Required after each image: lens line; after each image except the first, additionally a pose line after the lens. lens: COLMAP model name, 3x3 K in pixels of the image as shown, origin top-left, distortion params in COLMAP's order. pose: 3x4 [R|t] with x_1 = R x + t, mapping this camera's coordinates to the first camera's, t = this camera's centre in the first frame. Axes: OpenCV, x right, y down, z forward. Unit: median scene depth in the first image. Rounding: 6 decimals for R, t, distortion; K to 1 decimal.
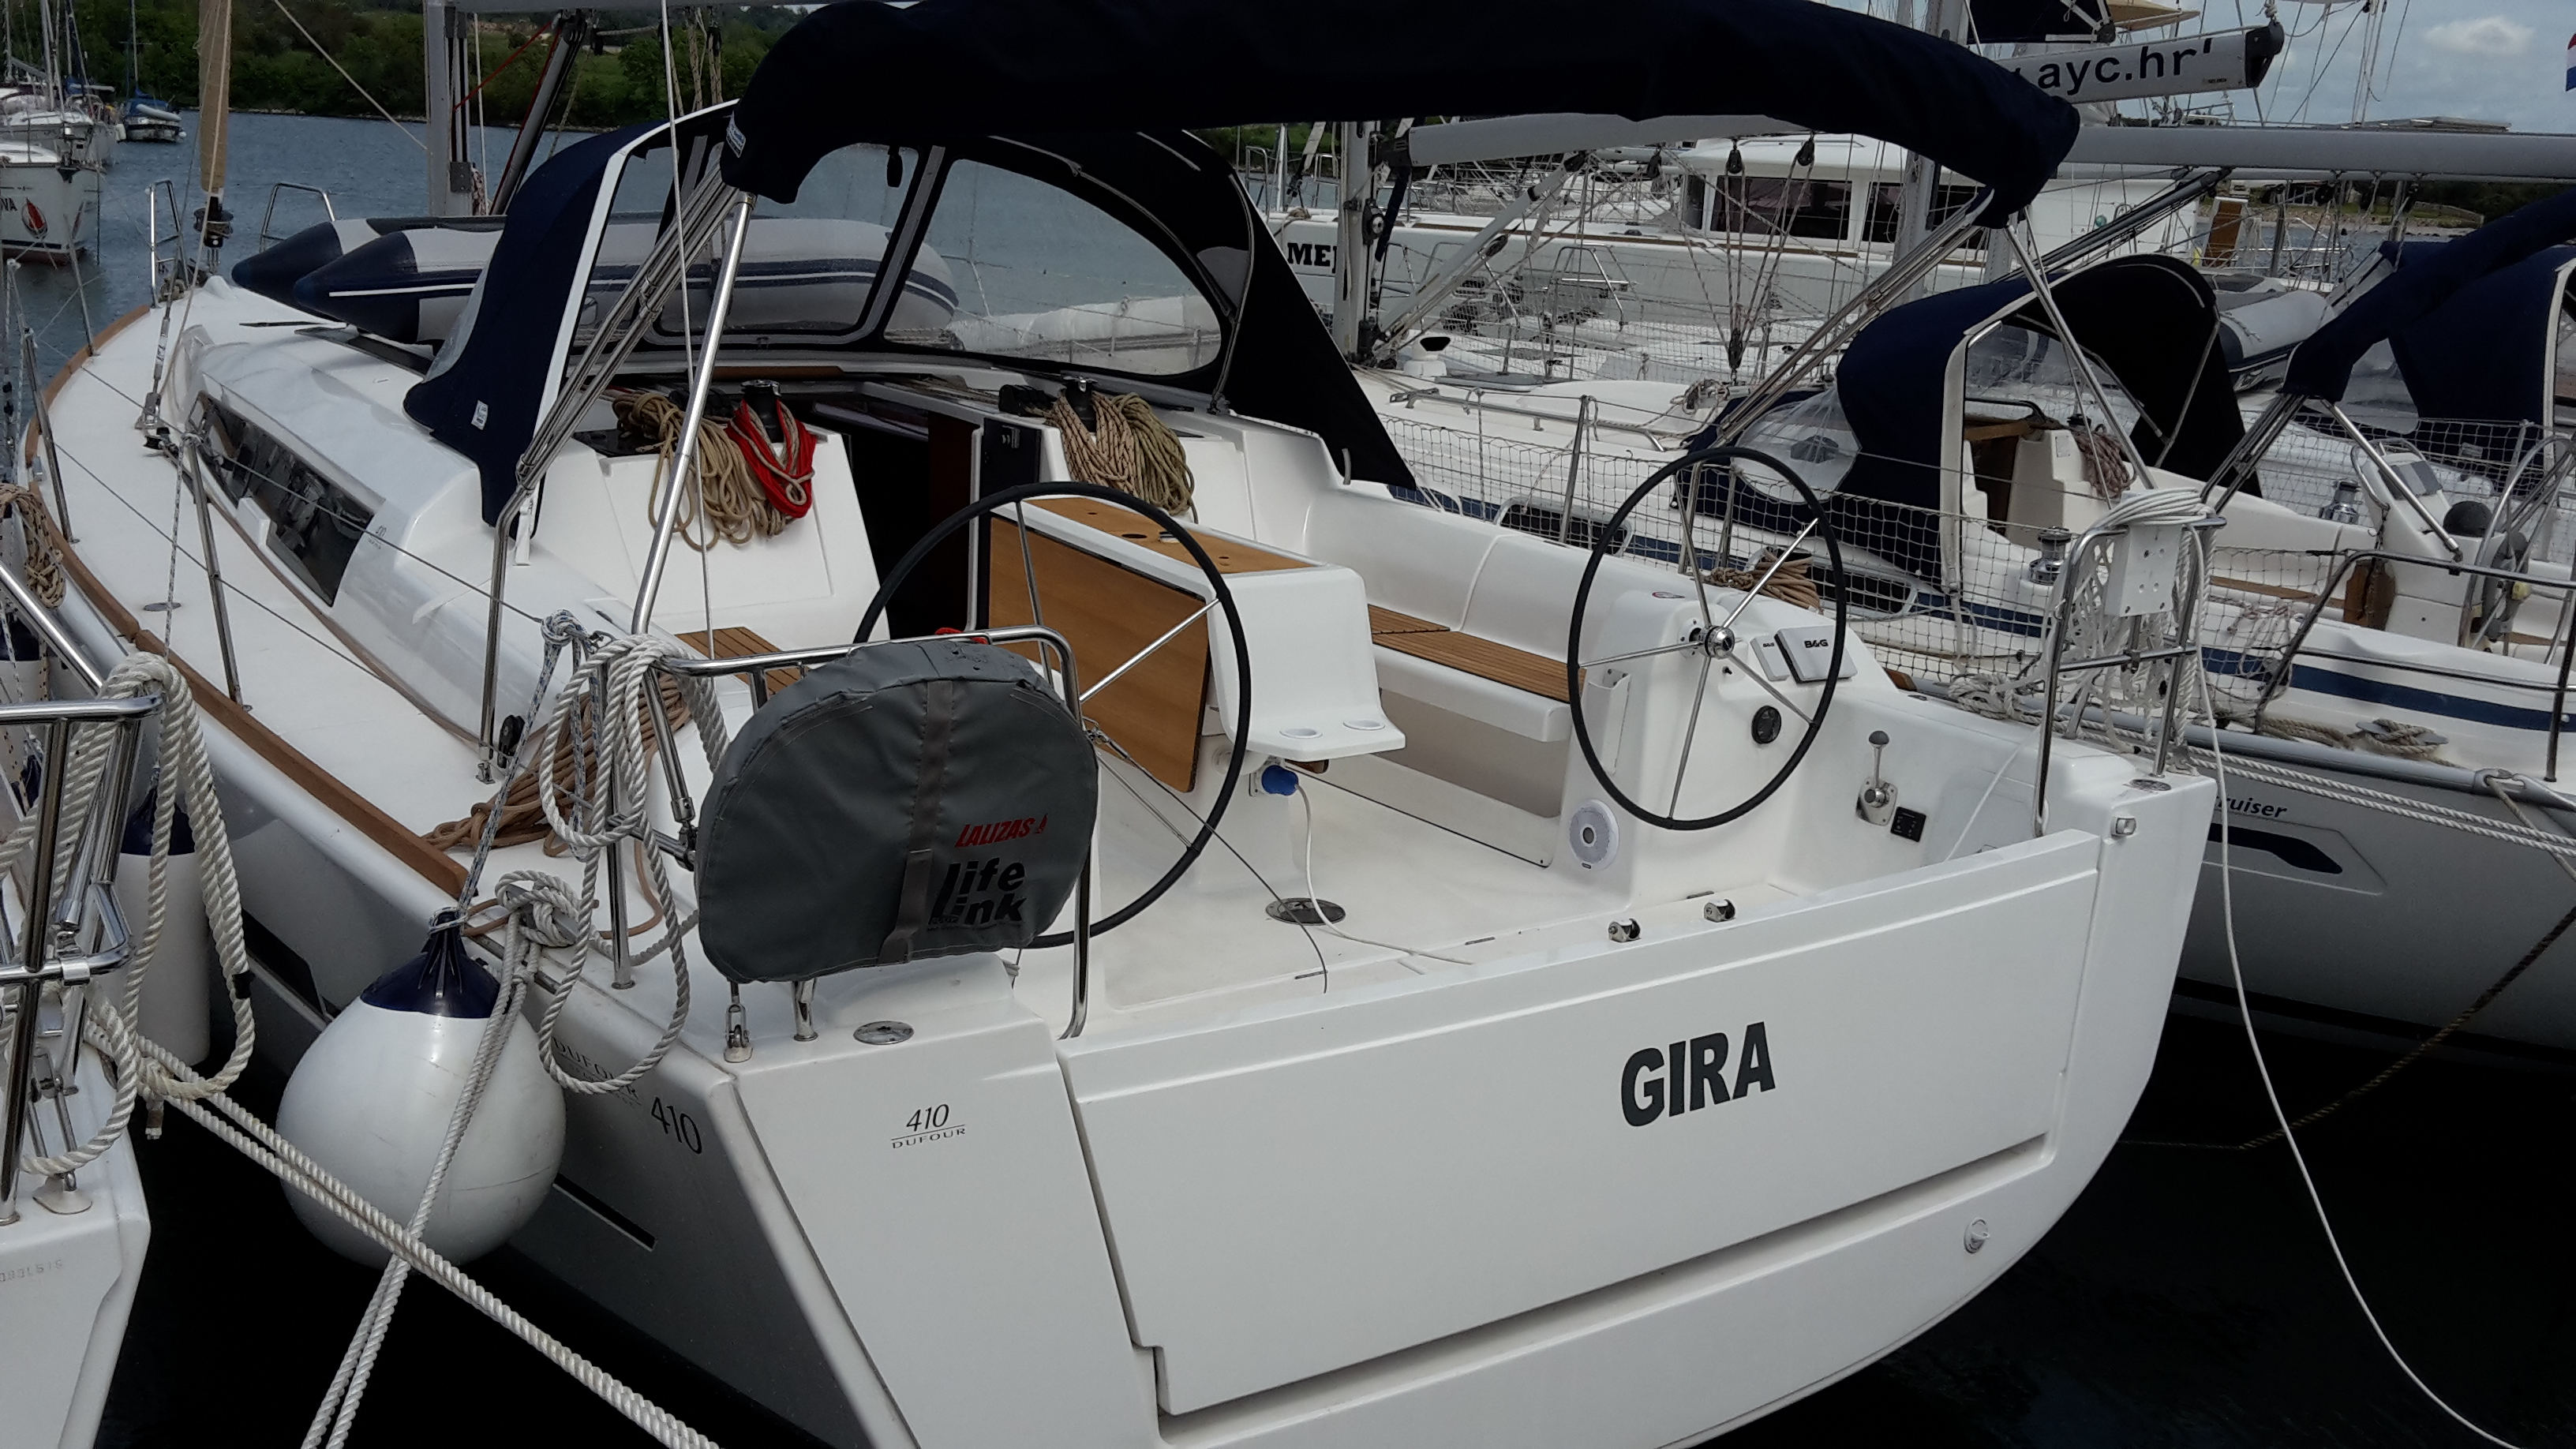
lens RADIAL K [[2400.1, 0, 1293.0], [0, 2400.1, 734.6], [0, 0, 1]] dist [0.049279, 0.000000]
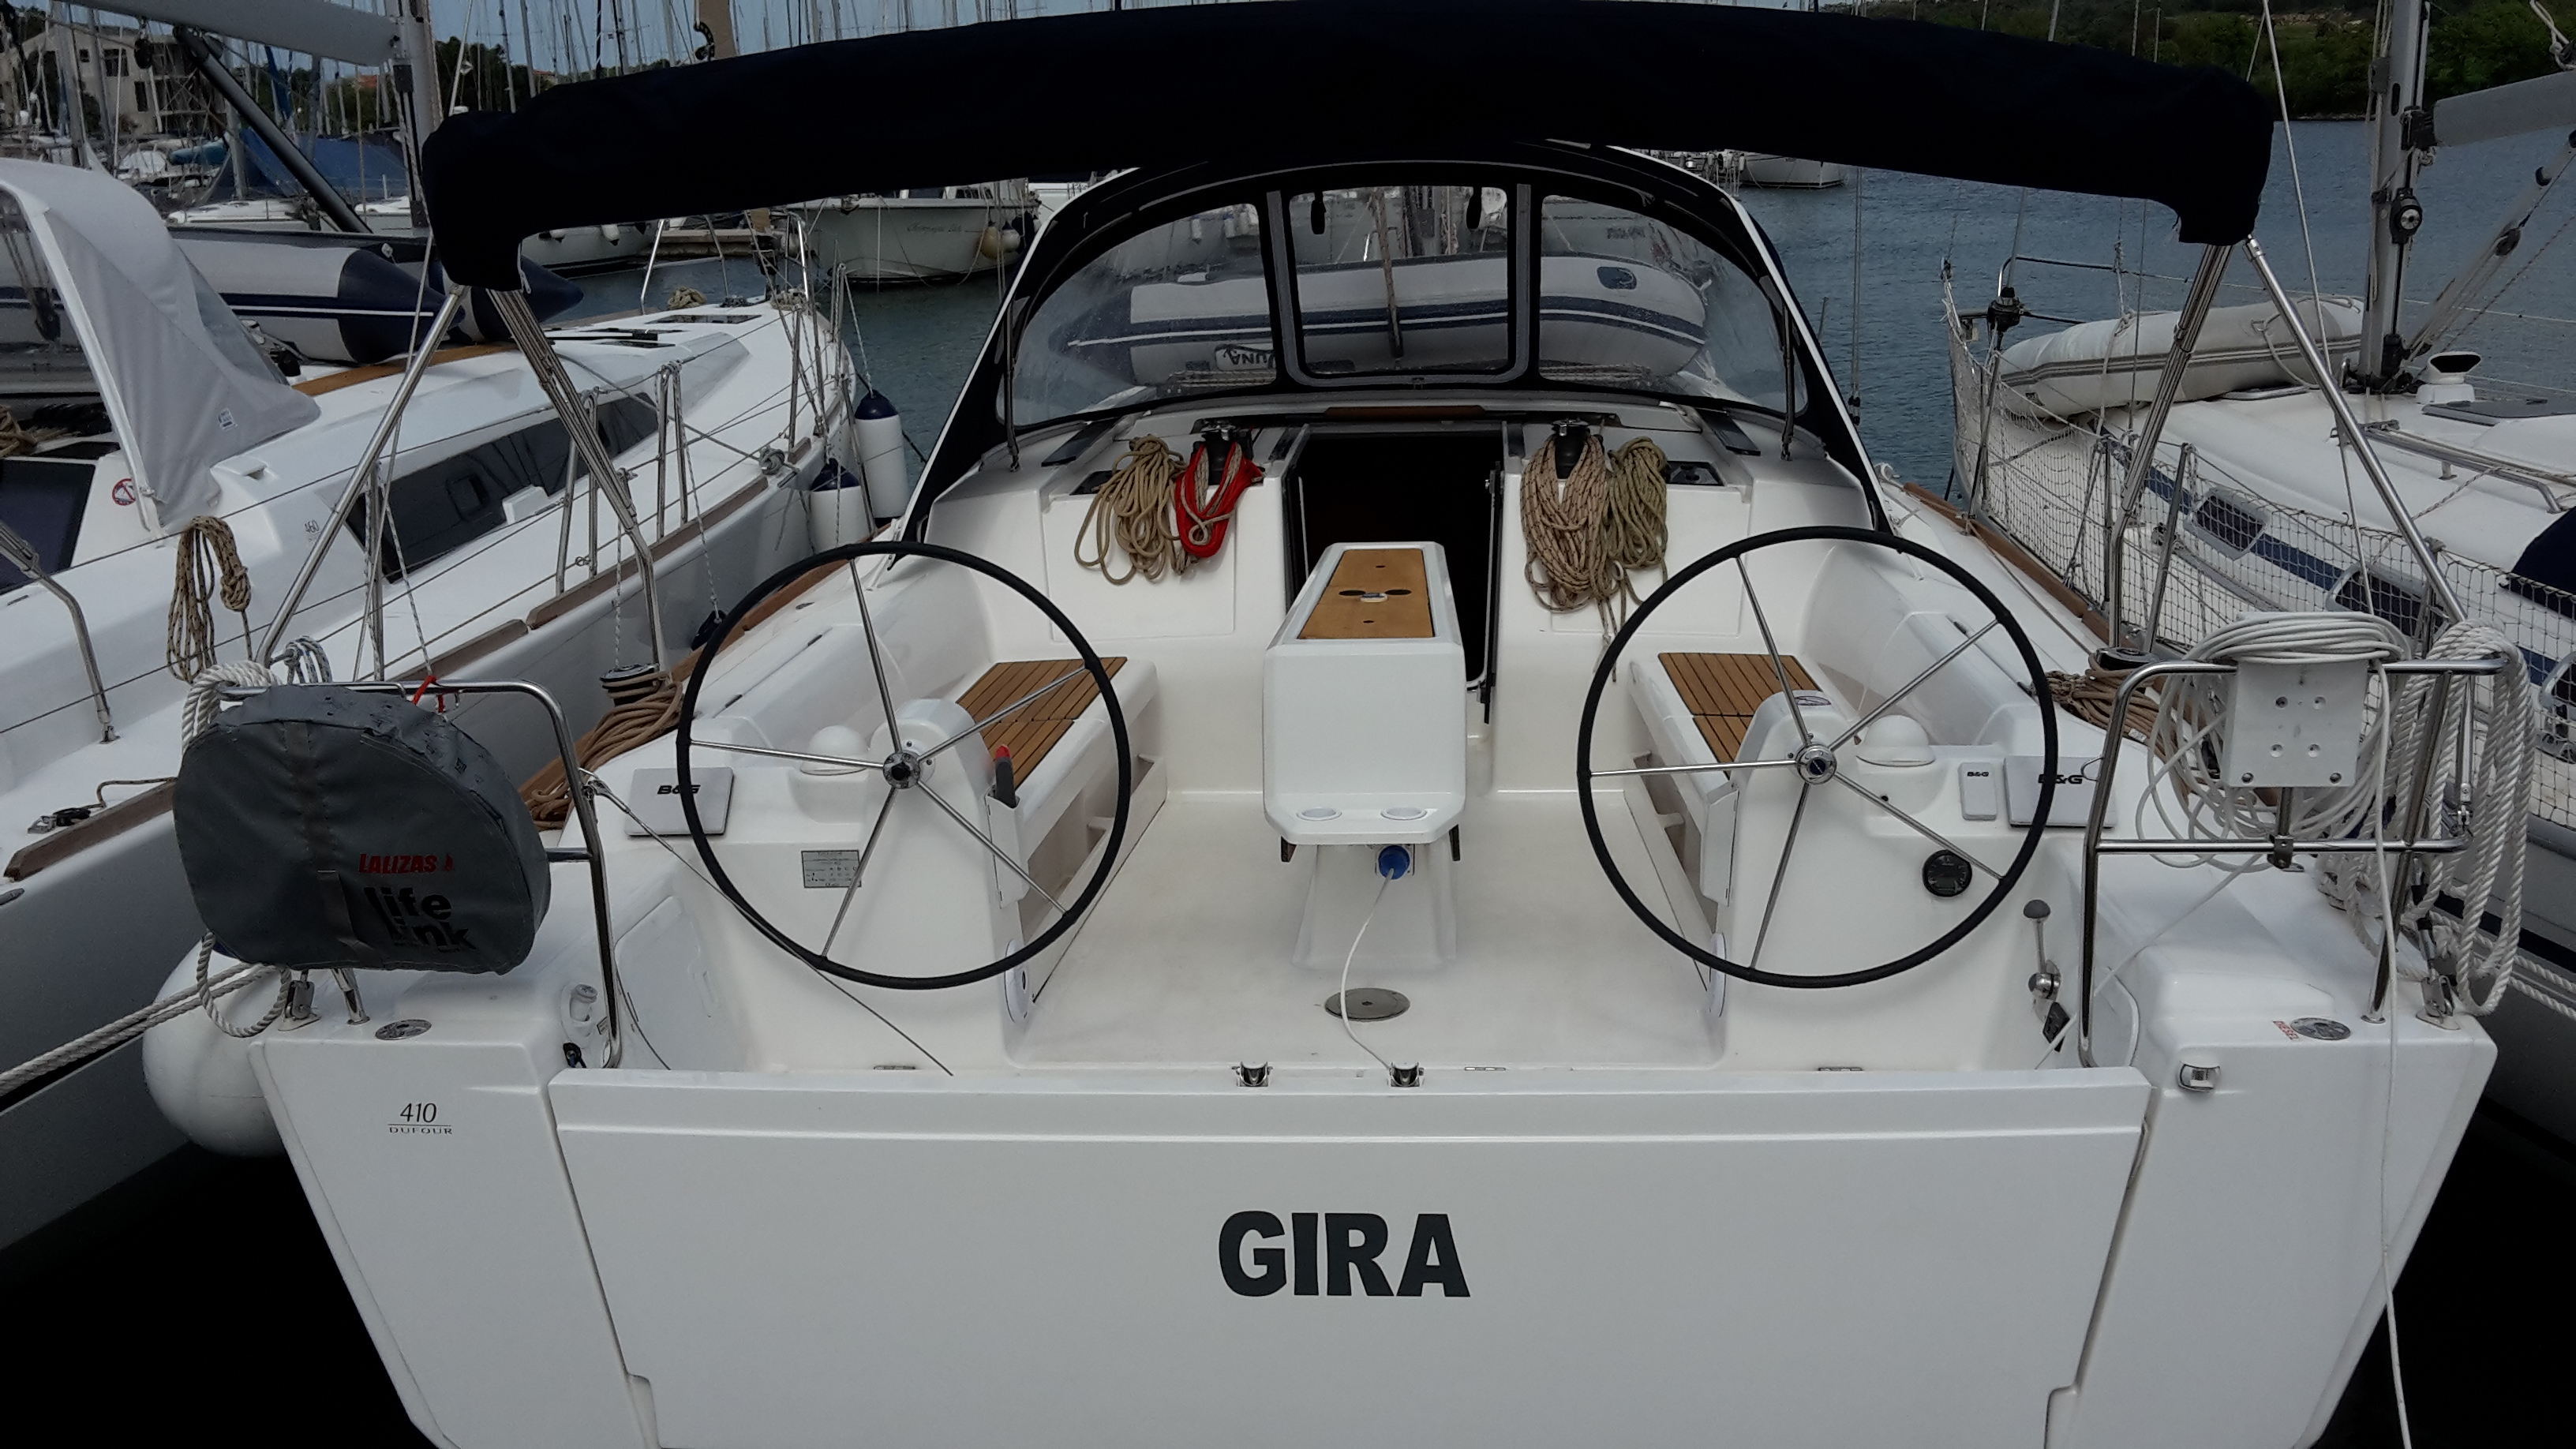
lens RADIAL K [[2400.1, 0, 1299.6], [0, 2400.1, 714.6], [0, 0, 1]] dist [0.049279, 0.000000]
pose [[0.760716, 0.087773, -0.643123, 0.689587], [-0.092917, 0.995336, 0.025936, -0.072709], [0.642400, 0.040027, 0.765323, 0.317423]]
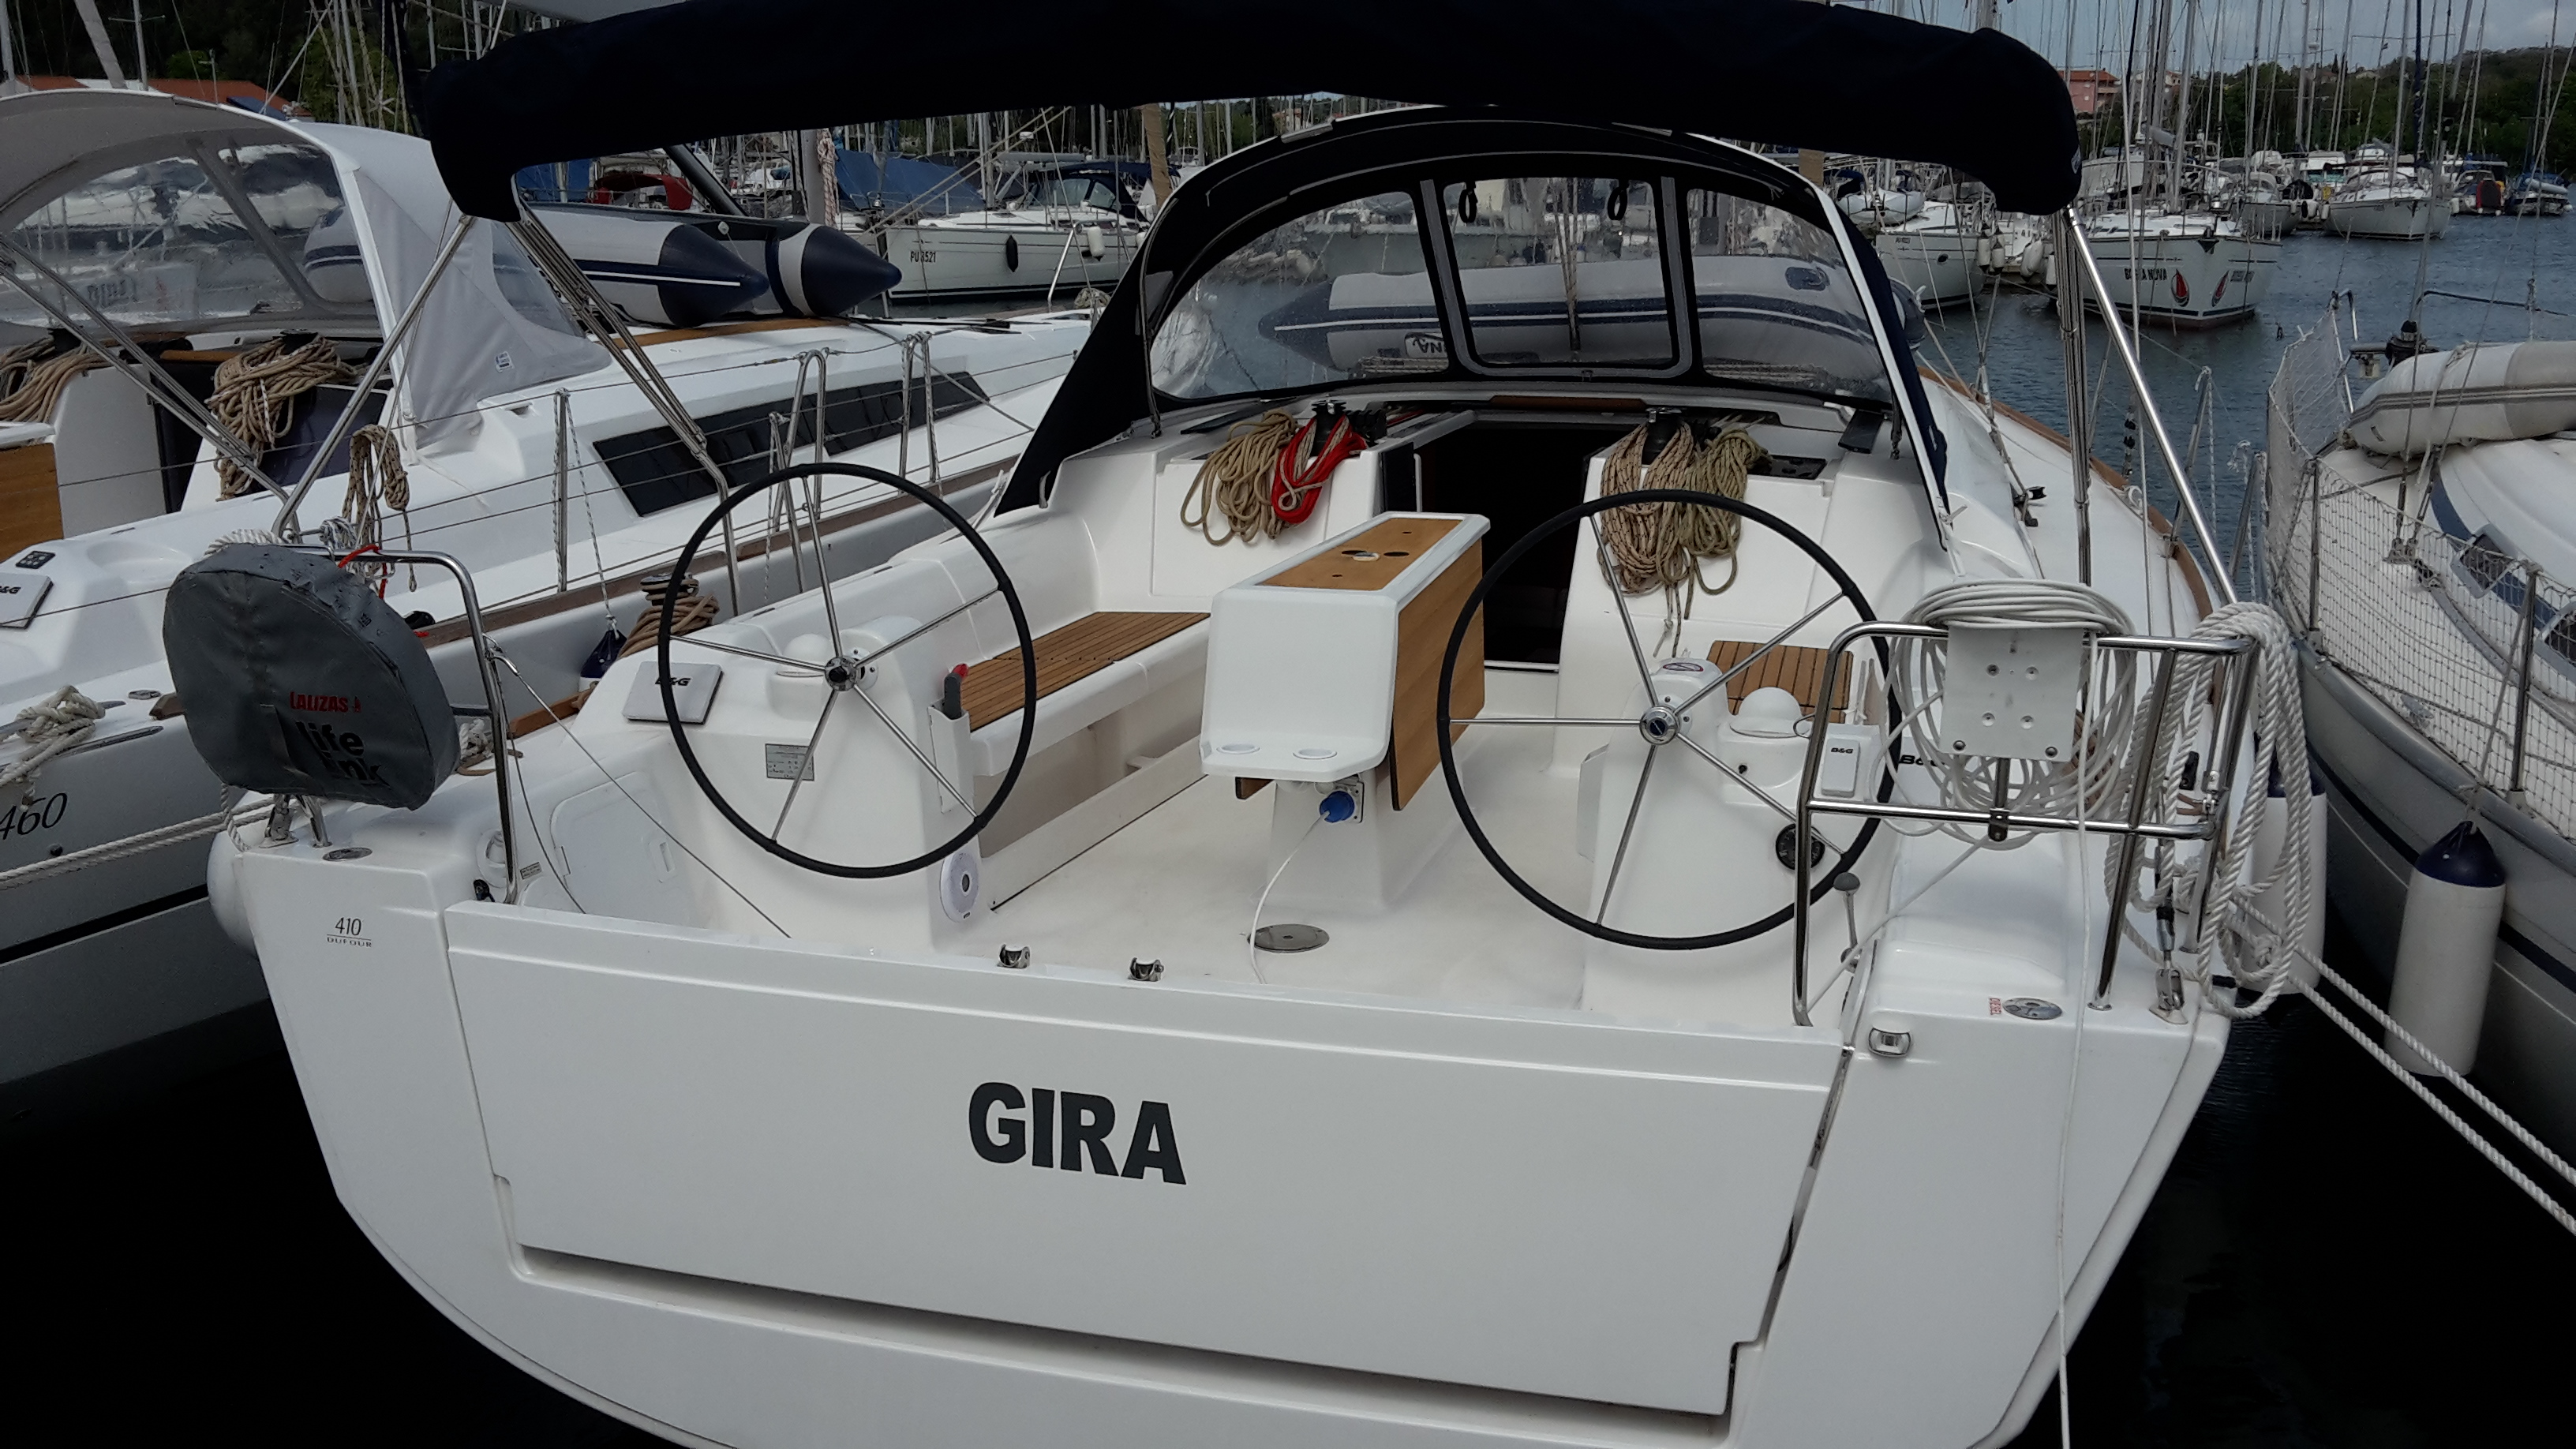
lens RADIAL K [[2400.1, 0, 1298.8], [0, 2400.1, 712.1], [0, 0, 1]] dist [0.049279, 0.000000]
pose [[0.586789, 0.127008, -0.799717, 0.927110], [-0.159000, 0.986468, 0.040002, -0.067913], [0.793976, 0.103682, 0.599043, 0.494206]]
